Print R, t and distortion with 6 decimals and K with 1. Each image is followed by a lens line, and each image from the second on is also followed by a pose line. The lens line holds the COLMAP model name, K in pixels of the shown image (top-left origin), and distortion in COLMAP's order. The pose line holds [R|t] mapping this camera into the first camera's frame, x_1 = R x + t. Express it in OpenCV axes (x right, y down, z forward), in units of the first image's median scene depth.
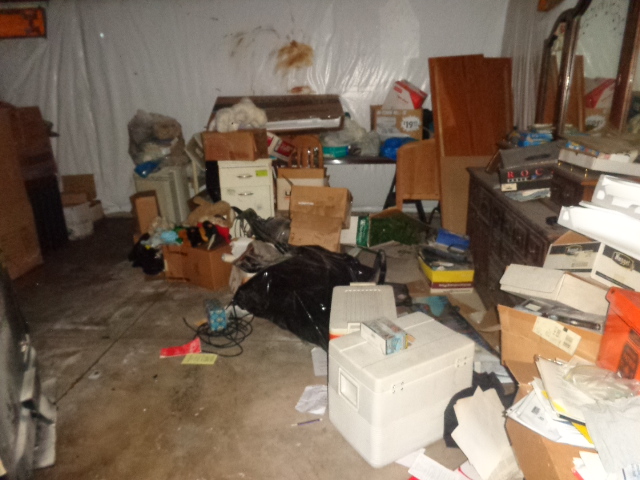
lens RADIAL K [[482.1, 0, 320.0], [0, 482.1, 240.0], [0, 0, 1]] dist [-0.007299, -0.005613]
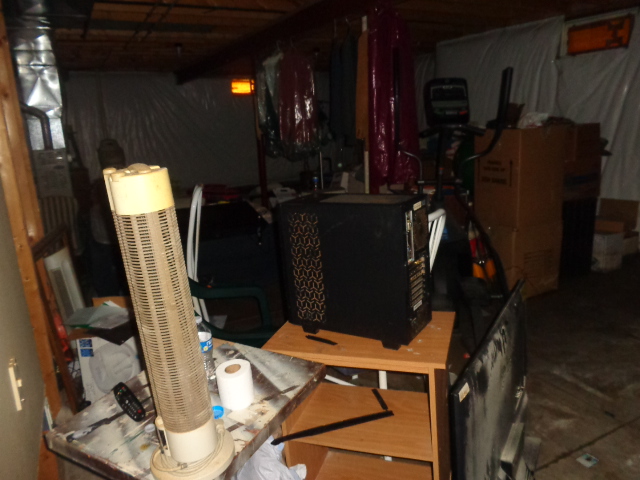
lens RADIAL K [[482.1, 0, 320.0], [0, 482.1, 240.0], [0, 0, 1]] dist [-0.007299, -0.005613]
pose [[0.531902, 0.209623, -0.820450, -0.070120], [-0.232454, 0.967801, 0.096570, -0.025913], [0.814276, 0.139351, 0.563503, 0.078441]]
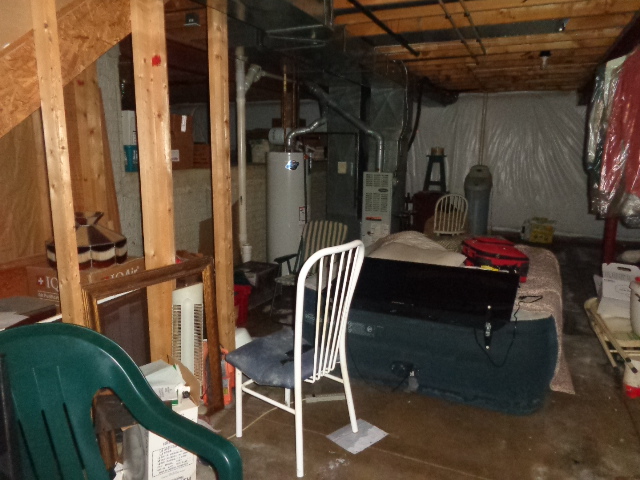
lens RADIAL K [[482.1, 0, 320.0], [0, 482.1, 240.0], [0, 0, 1]] dist [-0.007299, -0.005613]
pose [[-0.324955, 0.195370, -0.925330, -0.533498], [-0.291418, 0.910135, 0.294501, -0.239368], [0.899711, 0.365357, -0.238819, 0.736749]]
